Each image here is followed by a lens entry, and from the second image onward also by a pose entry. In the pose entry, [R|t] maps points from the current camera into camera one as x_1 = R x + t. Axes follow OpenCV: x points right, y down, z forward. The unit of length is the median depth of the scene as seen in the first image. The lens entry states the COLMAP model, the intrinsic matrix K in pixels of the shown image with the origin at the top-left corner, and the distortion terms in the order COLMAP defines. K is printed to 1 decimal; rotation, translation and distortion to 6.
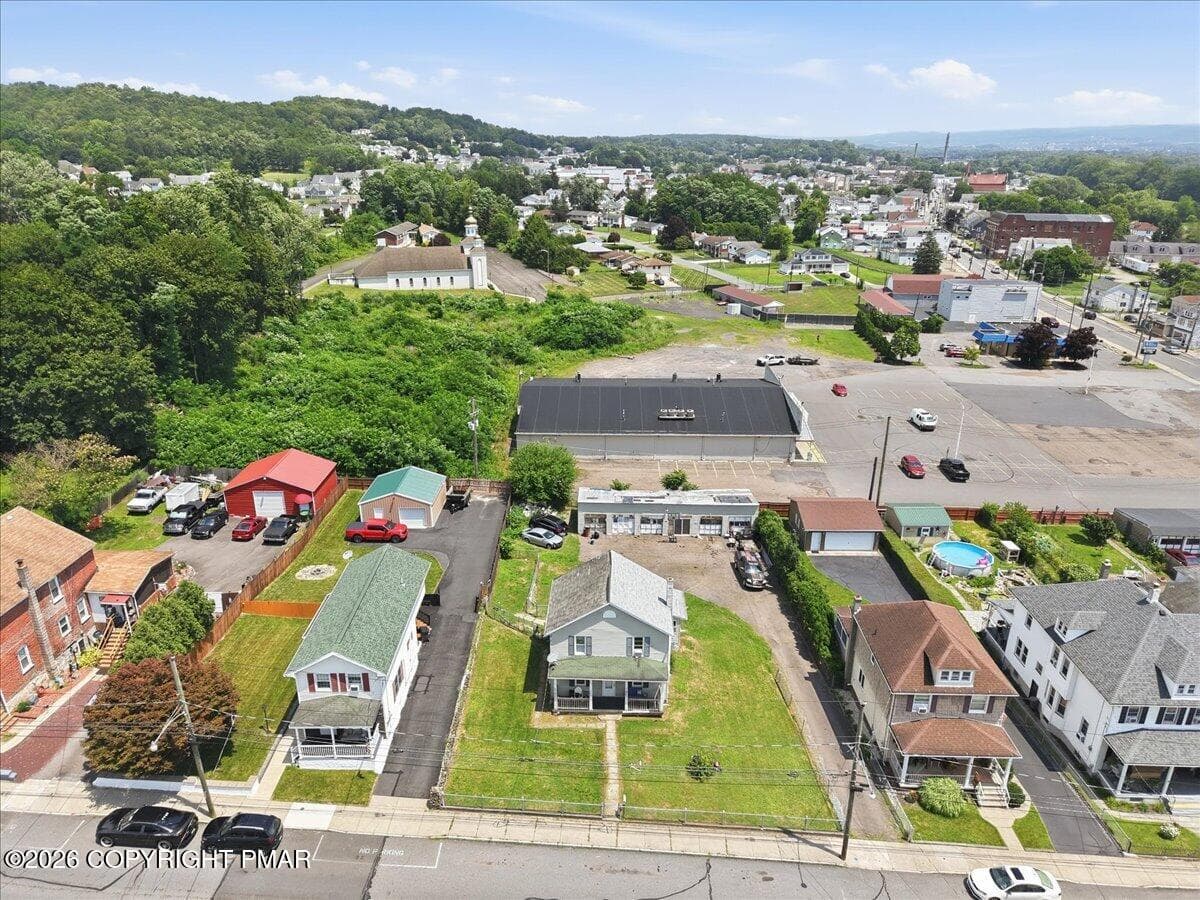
lens RADIAL K [[797.3, 0, 600.5], [0, 797.3, 464.1], [0, 0, 1]] dist [0.063467, -0.073655]
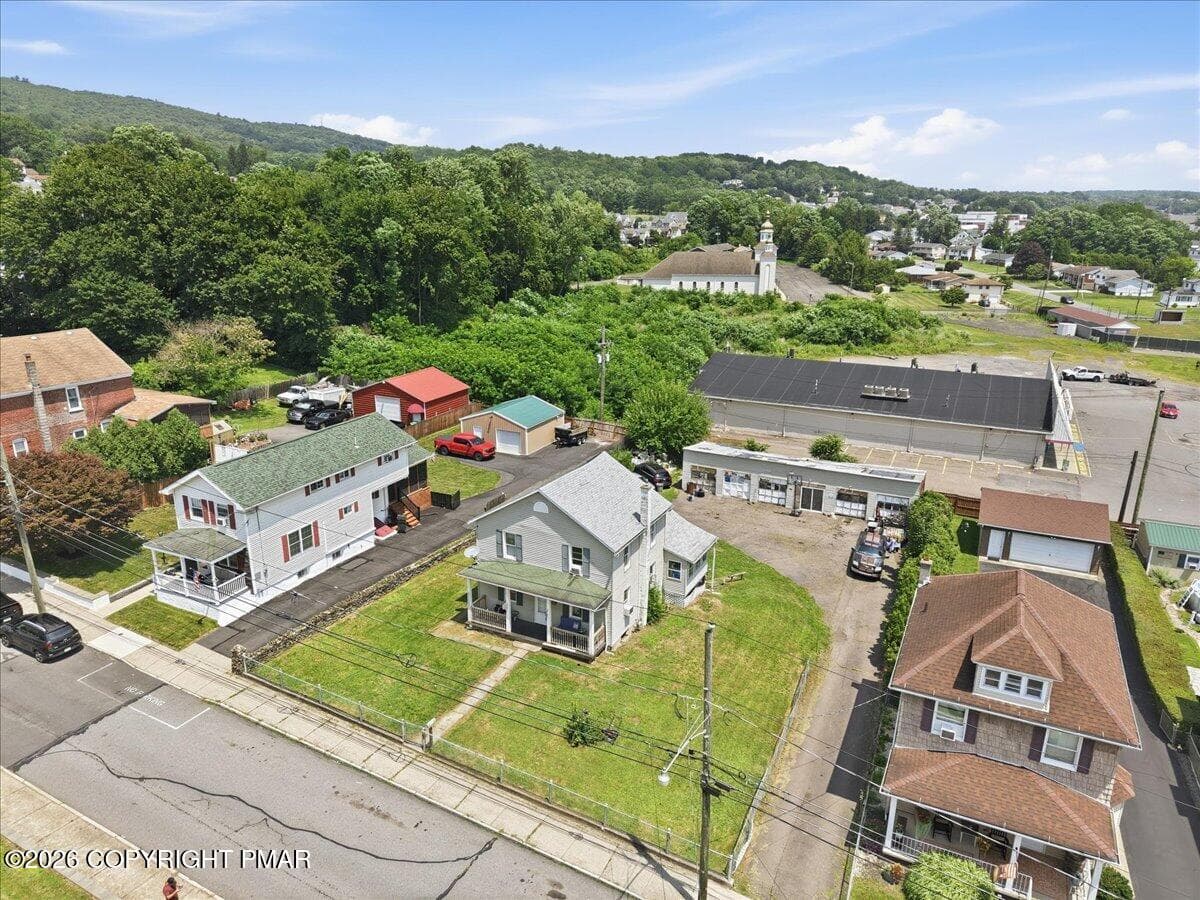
lens RADIAL K [[797.3, 0, 600.5], [0, 797.3, 464.1], [0, 0, 1]] dist [0.063467, -0.073655]
pose [[0.903070, 0.132925, -0.408406, 0.227647], [-0.160841, 0.986373, -0.034616, 0.104185], [0.398239, 0.096949, 0.912144, 0.212969]]
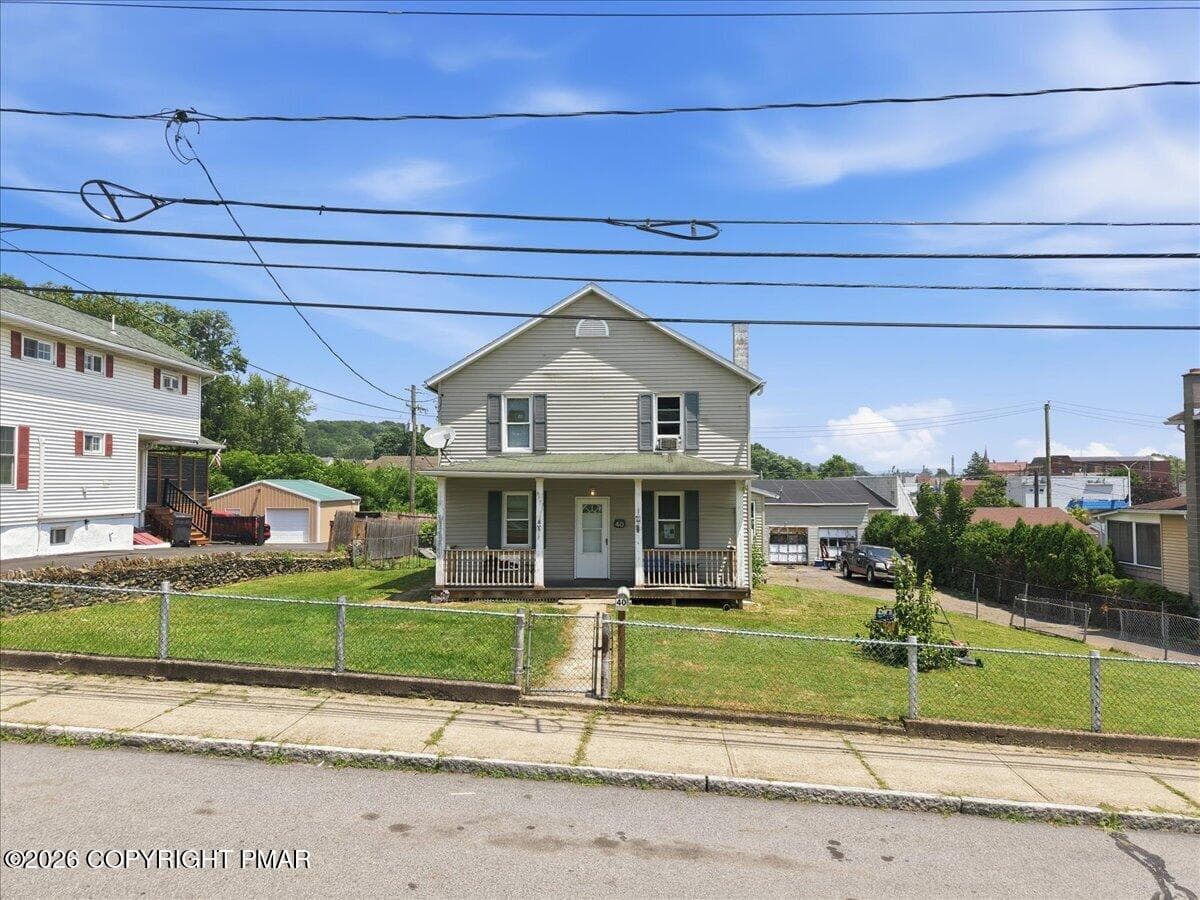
lens RADIAL K [[797.3, 0, 600.5], [0, 797.3, 464.1], [0, 0, 1]] dist [0.063467, -0.073655]
pose [[0.999539, -0.004749, -0.029996, 0.016640], [-0.007276, 0.921478, -0.388363, 0.252275], [0.029485, 0.388402, 0.921018, 0.422451]]
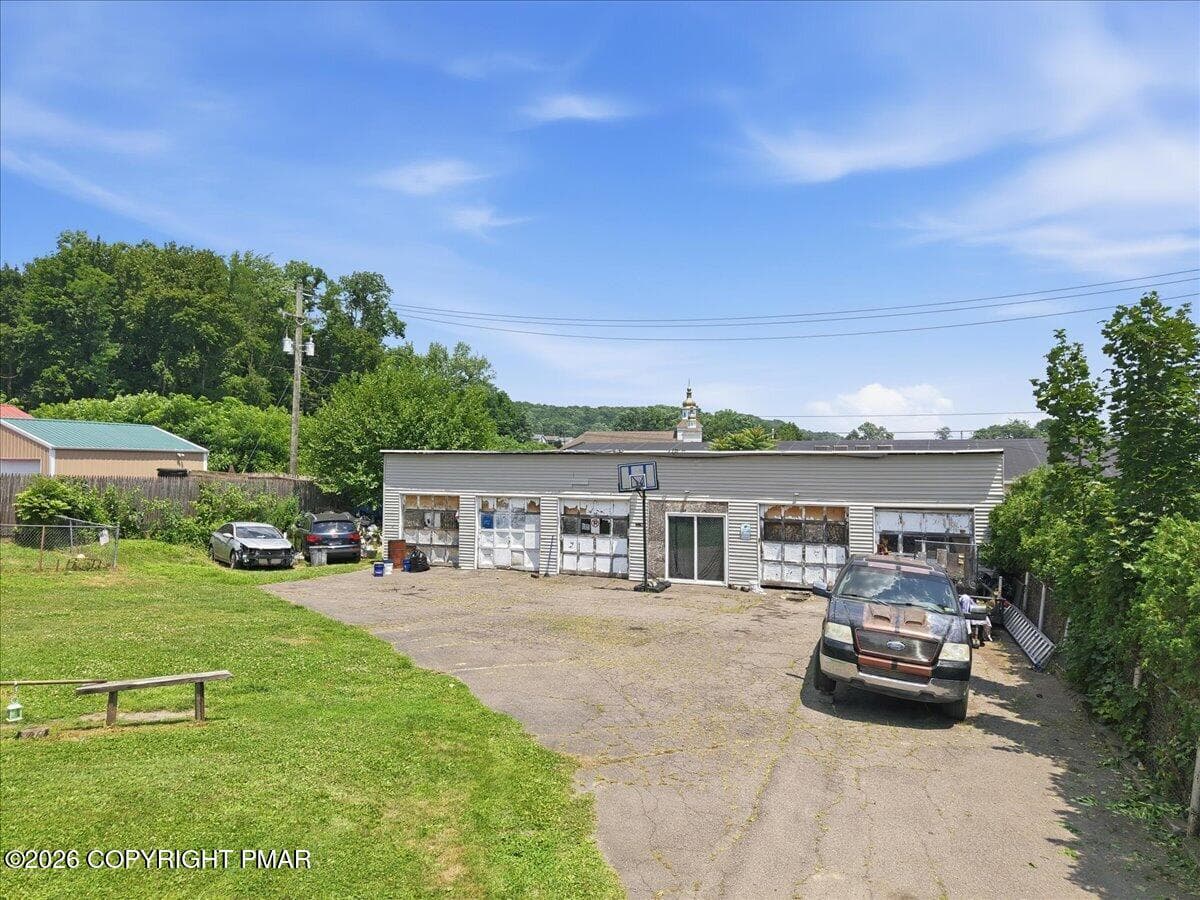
lens RADIAL K [[790.5, 0, 600.9], [0, 790.5, 421.9], [0, 0, 1]] dist [0.003749, -0.028647]
pose [[0.925739, -0.020259, -0.377621, 0.174782], [-0.142317, 0.906489, -0.397523, 0.151691], [0.350362, 0.421744, 0.836288, 0.739888]]
